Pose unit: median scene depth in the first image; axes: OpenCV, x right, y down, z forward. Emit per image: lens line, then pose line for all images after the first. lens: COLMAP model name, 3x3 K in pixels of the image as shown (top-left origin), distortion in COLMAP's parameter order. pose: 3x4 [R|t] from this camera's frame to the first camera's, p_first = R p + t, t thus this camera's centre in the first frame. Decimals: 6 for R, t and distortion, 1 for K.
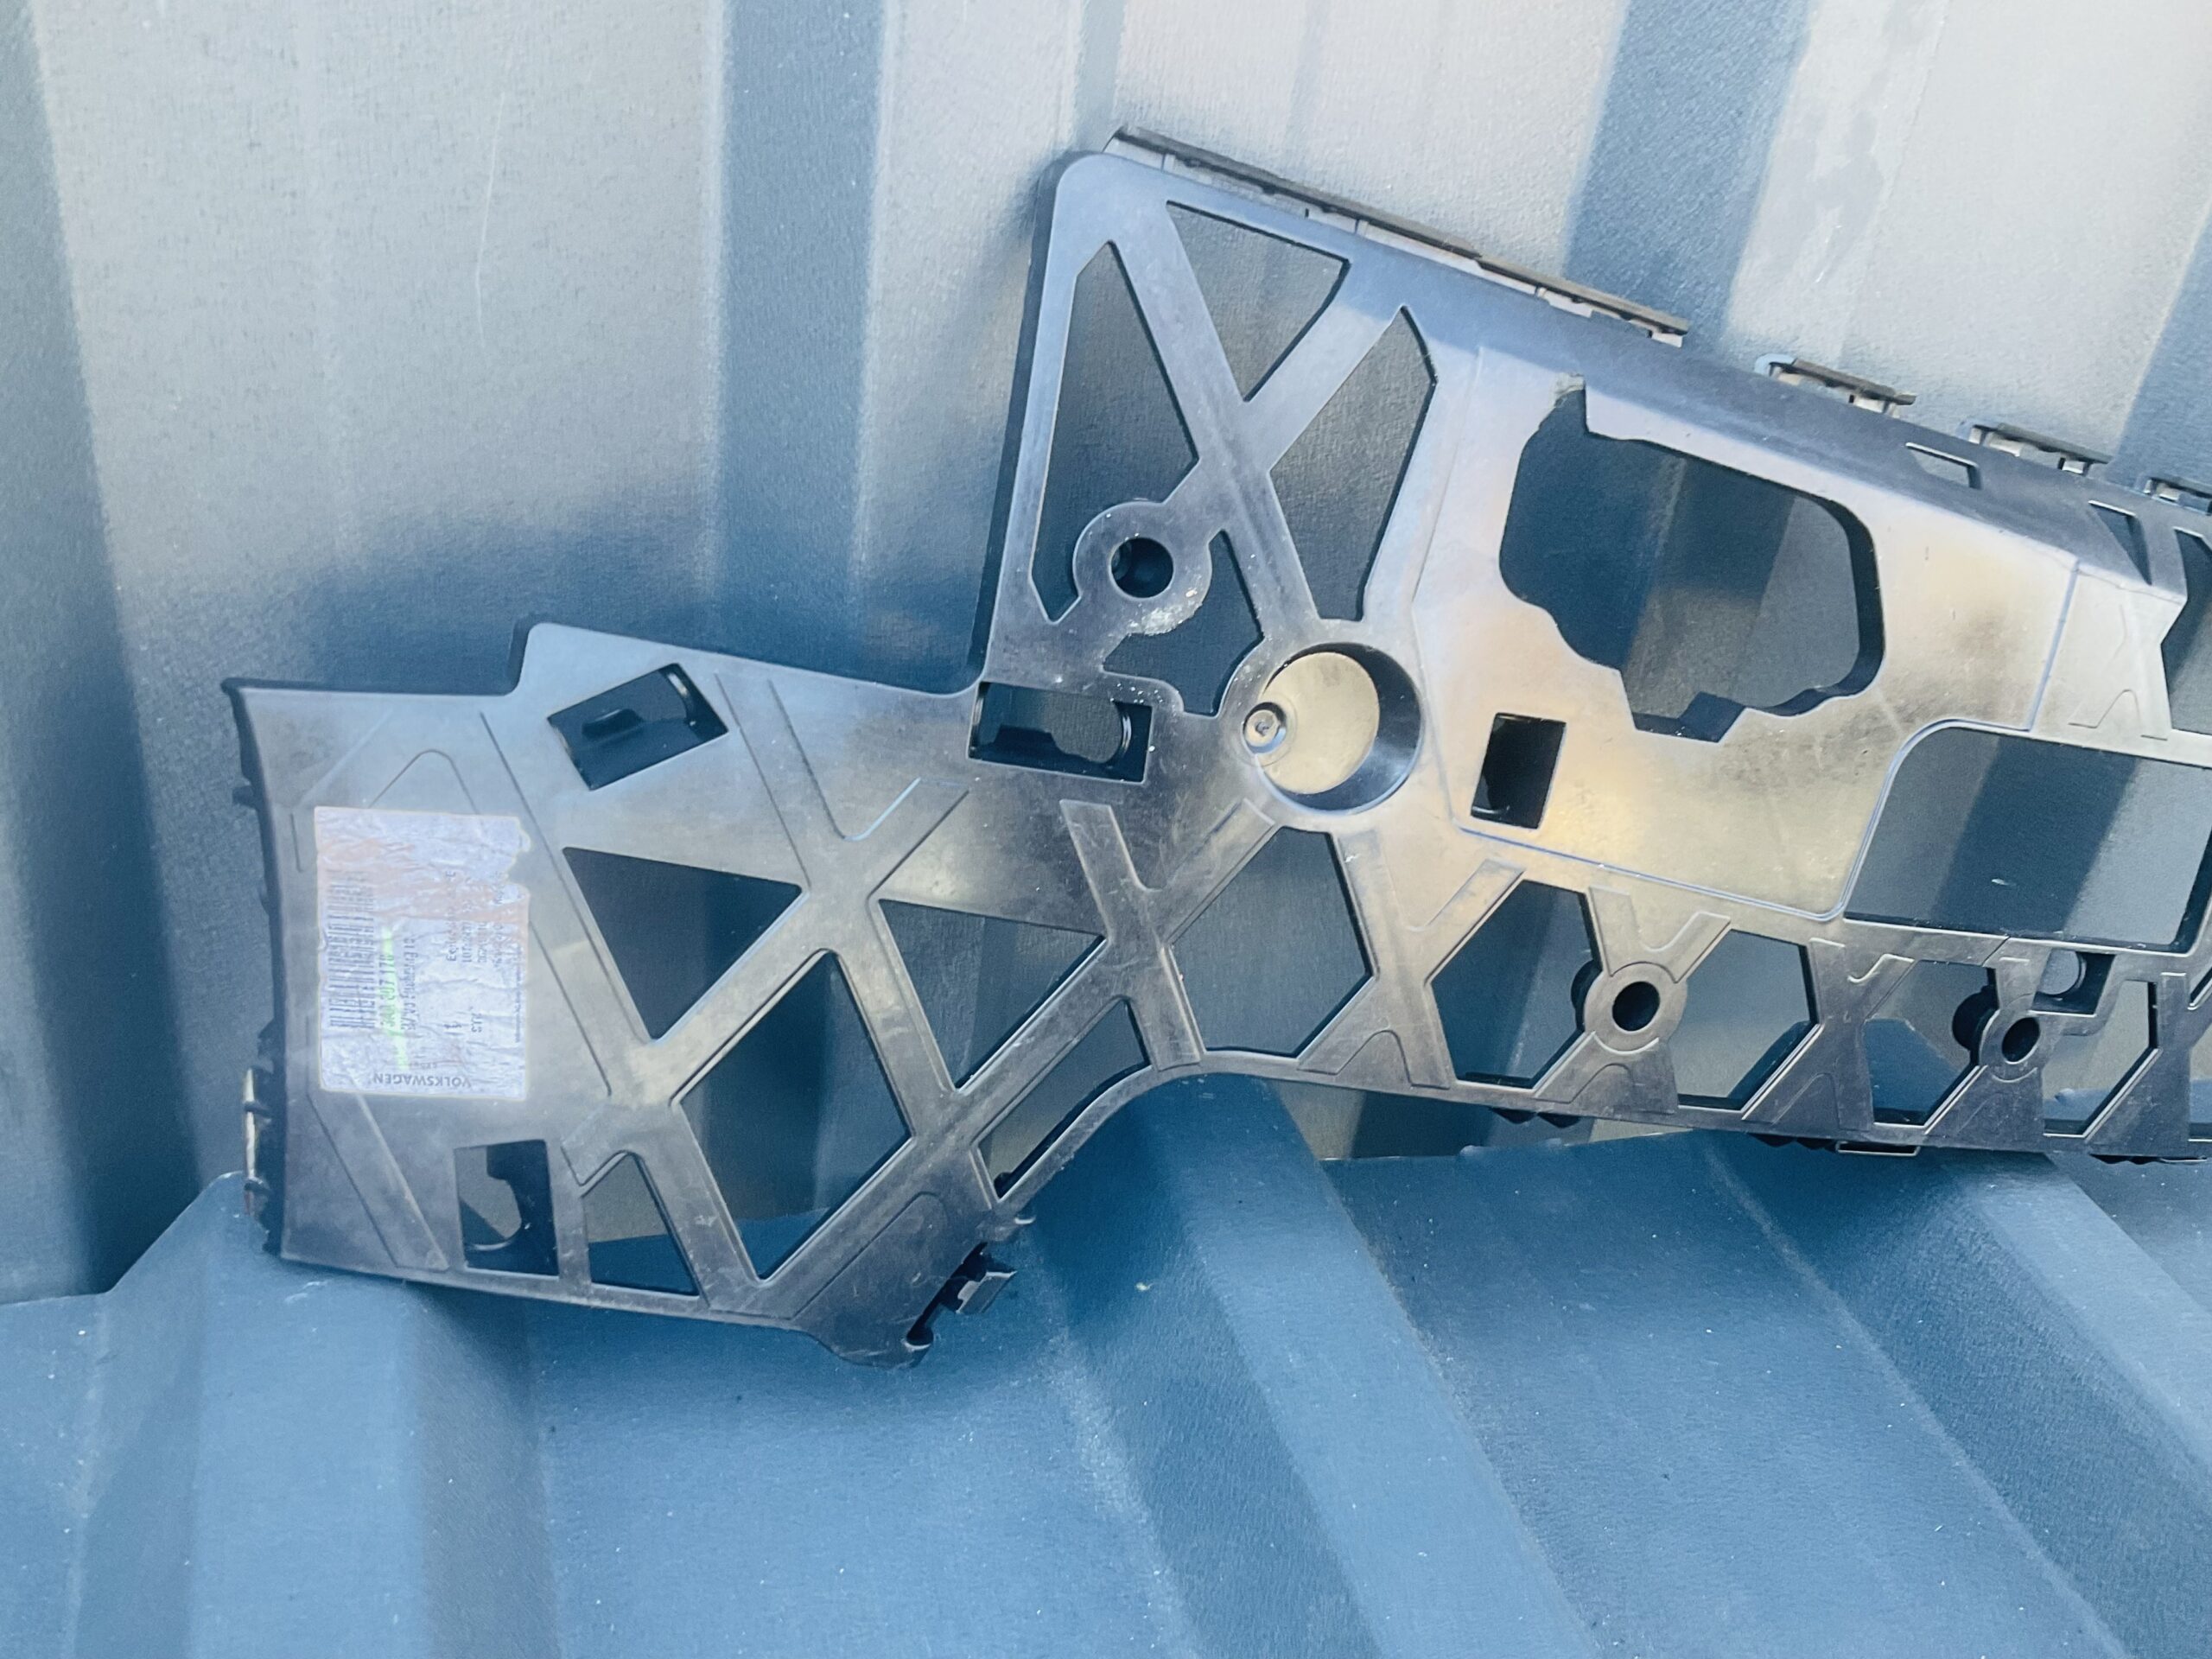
lens RADIAL K [[2089.9, 0, 1106.0], [0, 2089.9, 829.5], [0, 0, 1]] dist [0.079561, -0.179997]
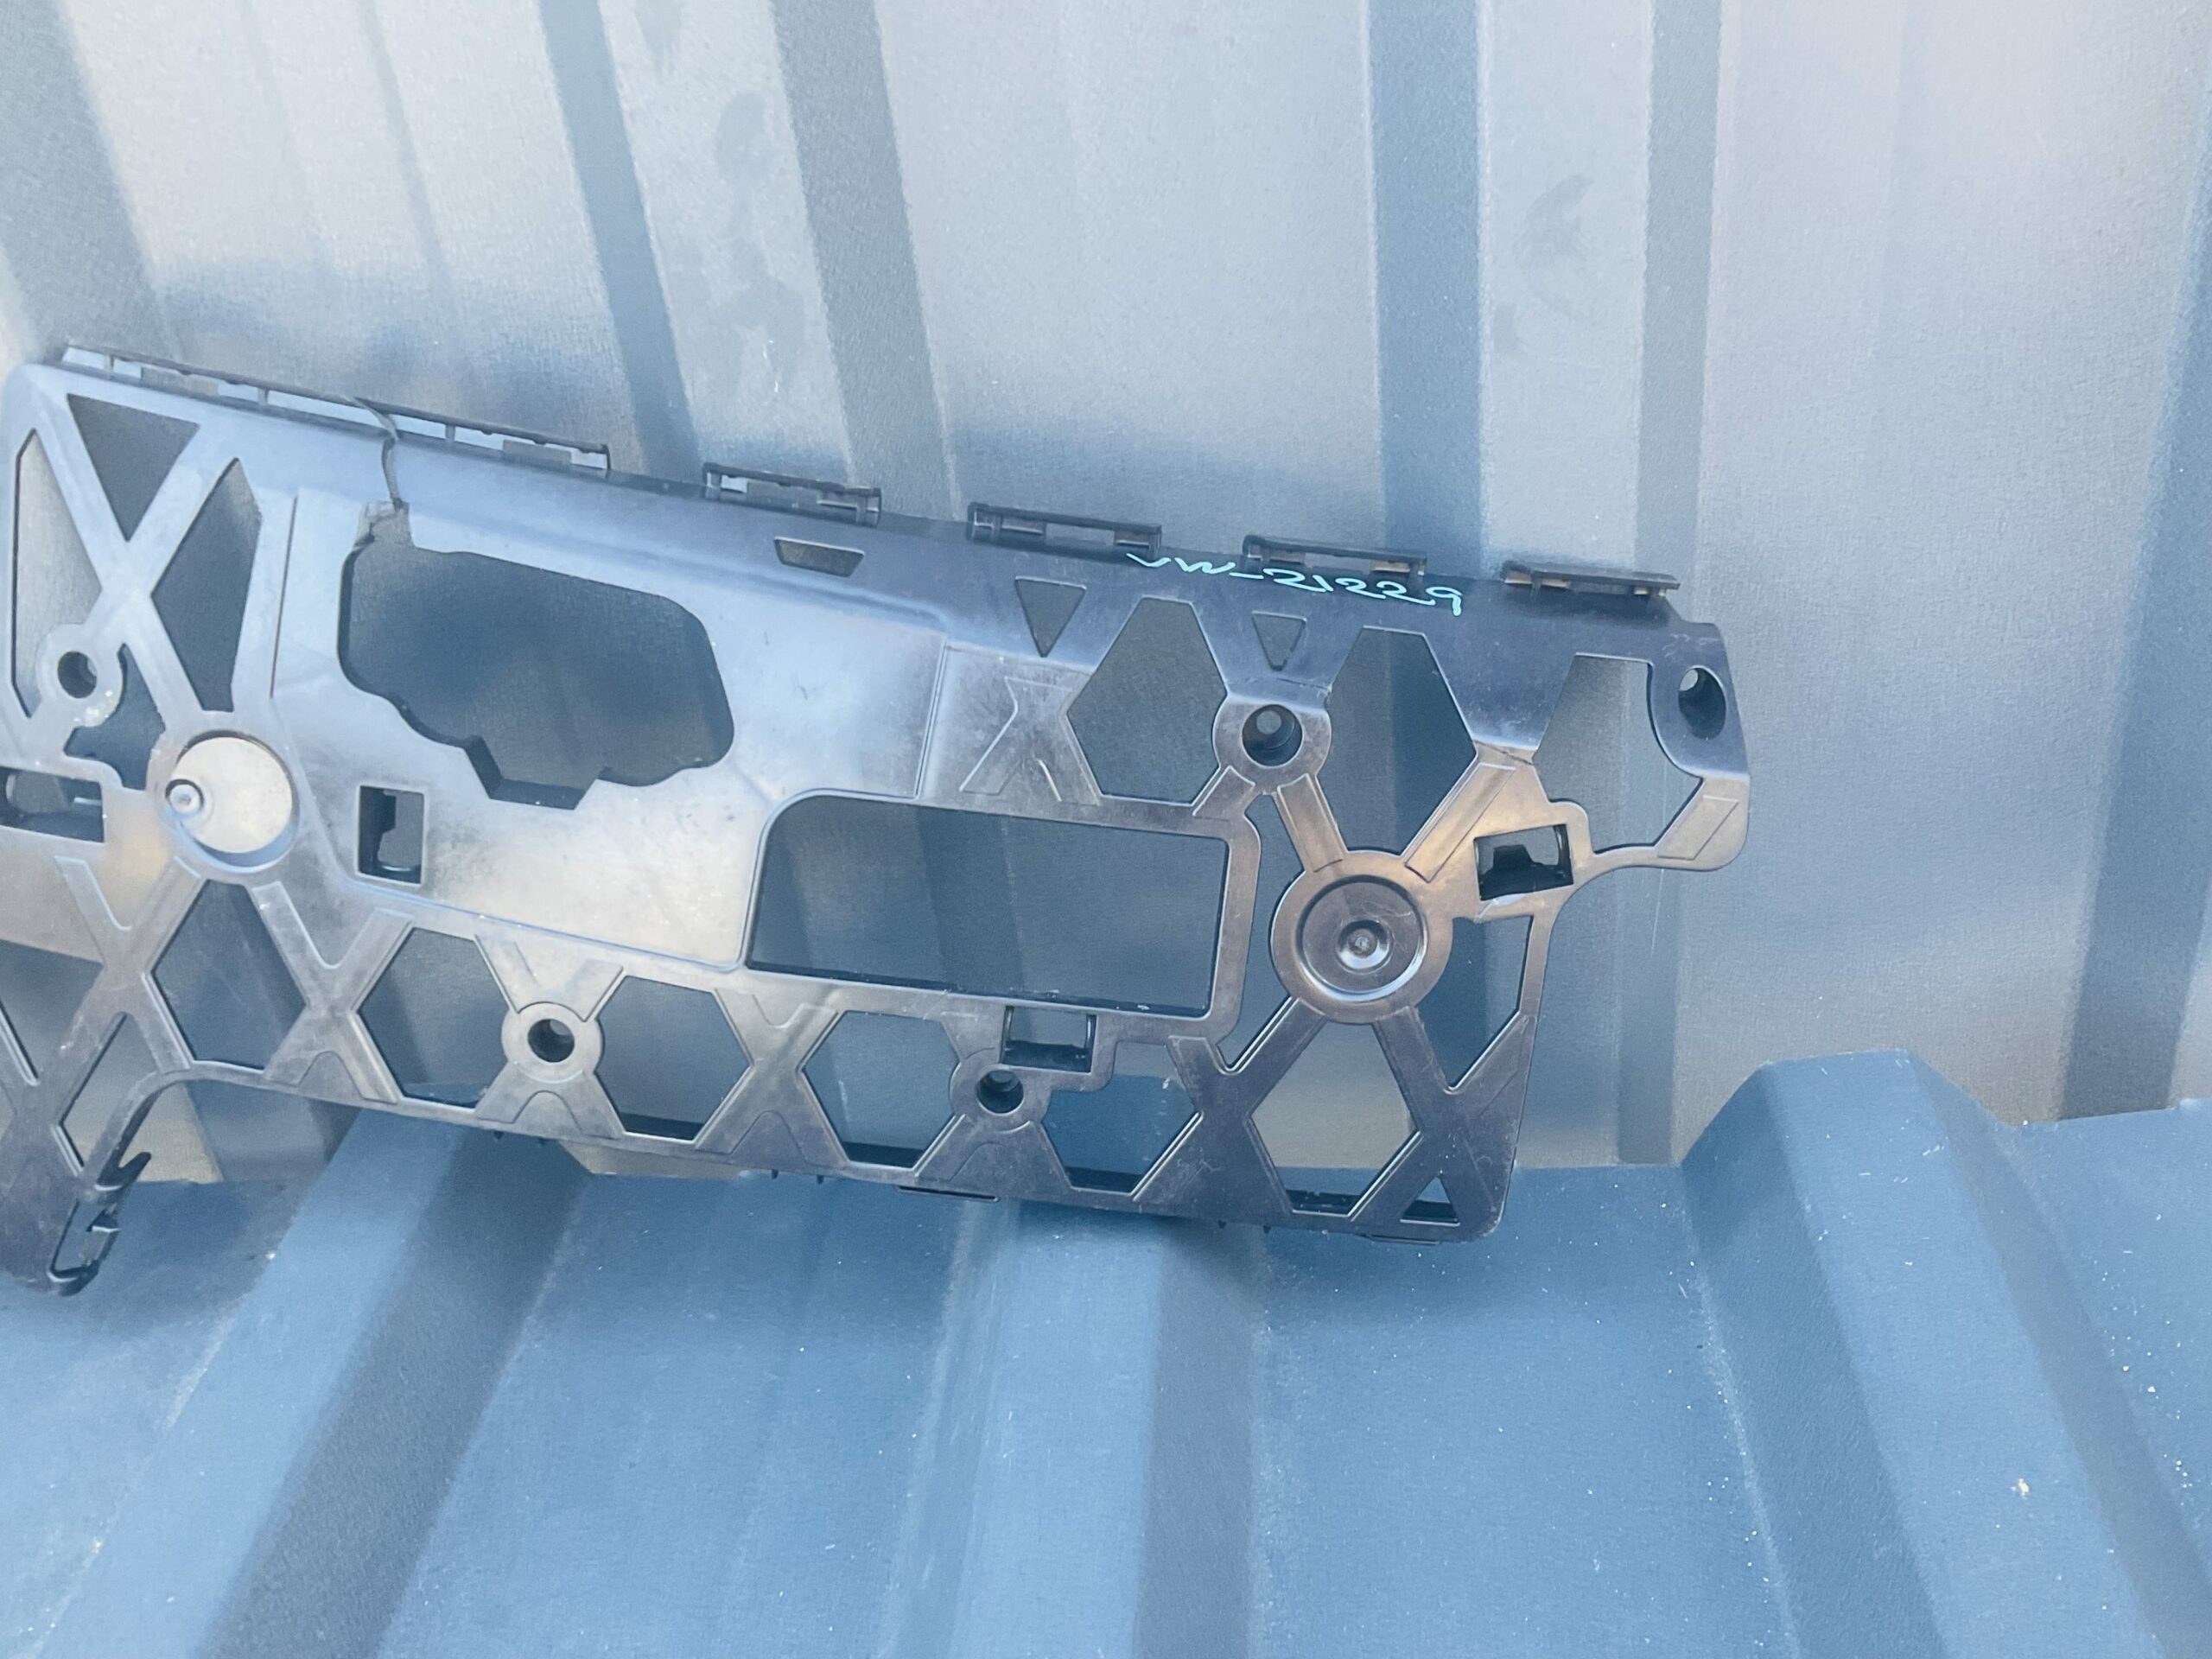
lens RADIAL K [[2055.6, 0, 1165.0], [0, 2055.6, 829.8], [0, 0, 1]] dist [0.126922, -0.276944]
pose [[0.908644, 0.002249, -0.417566, 1.104820], [-0.013079, 0.999648, -0.023075, -0.009503], [0.417367, 0.026428, 0.908354, 0.119799]]
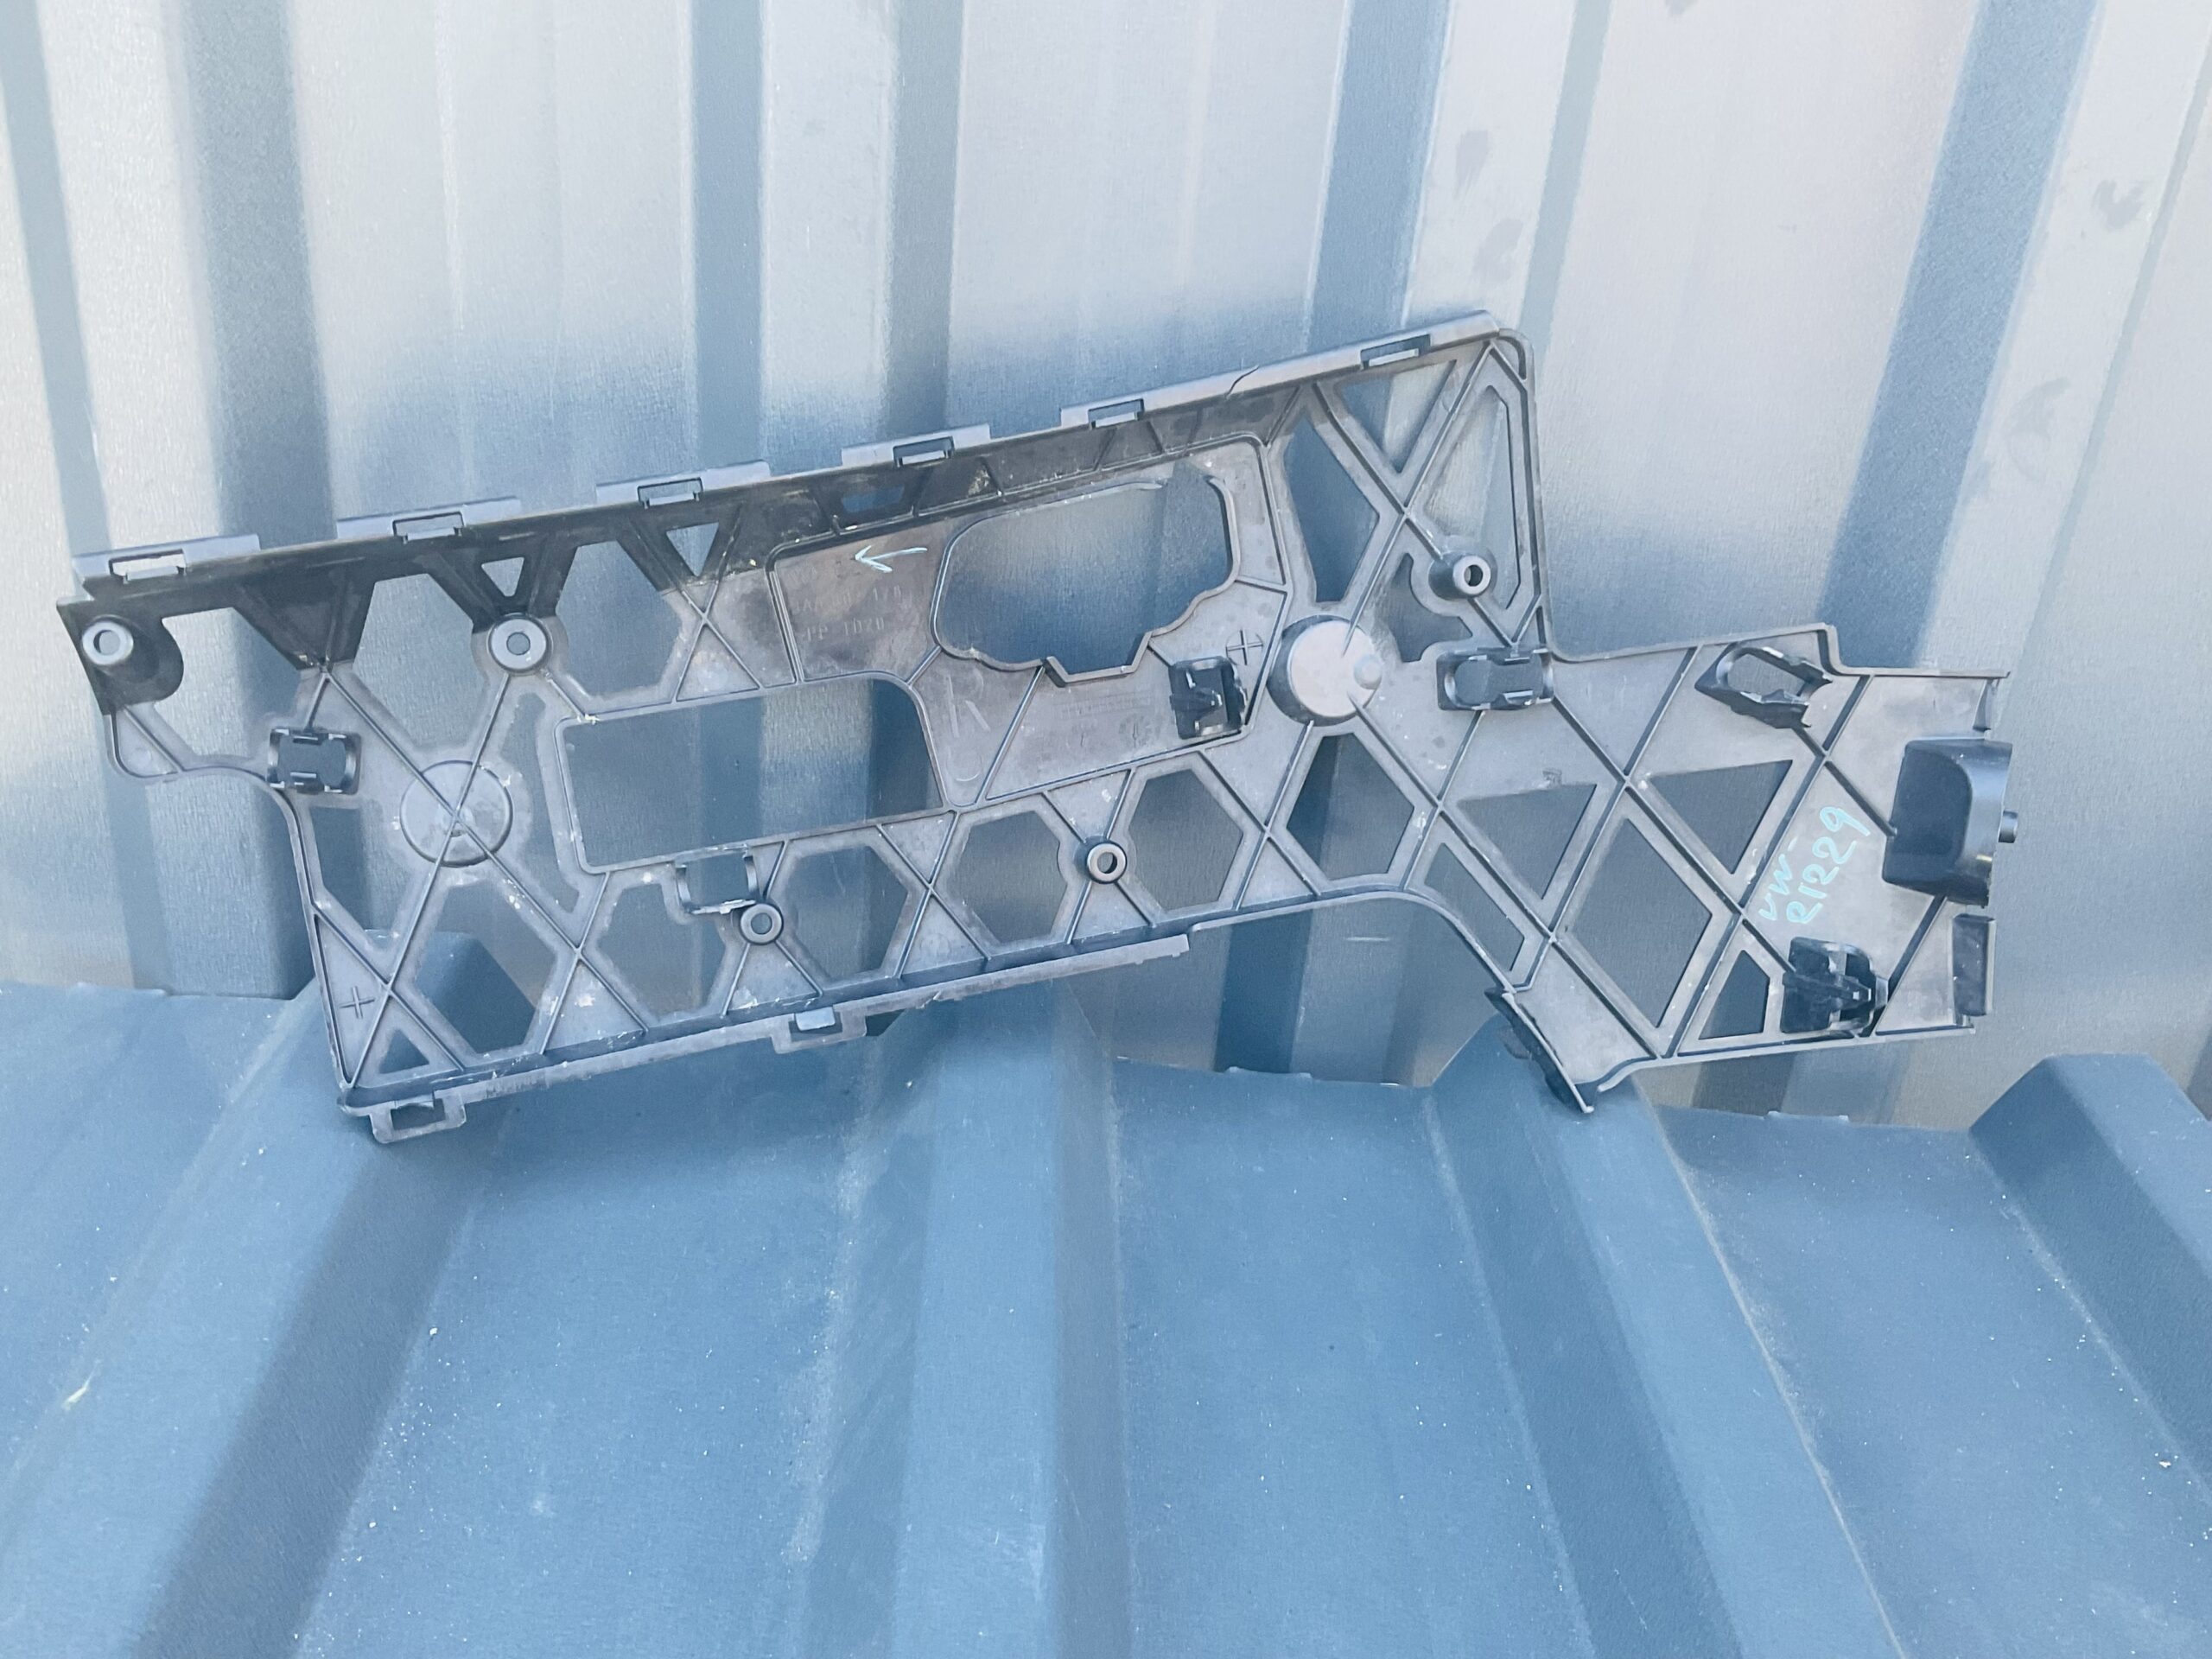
lens RADIAL K [[2089.9, 0, 1106.0], [0, 2089.9, 829.5], [0, 0, 1]] dist [0.079561, -0.179997]
pose [[0.961927, 0.091846, -0.257410, 0.568005], [-0.120440, 0.987913, -0.097581, 0.188209], [0.245336, 0.124868, 0.961363, -0.442774]]
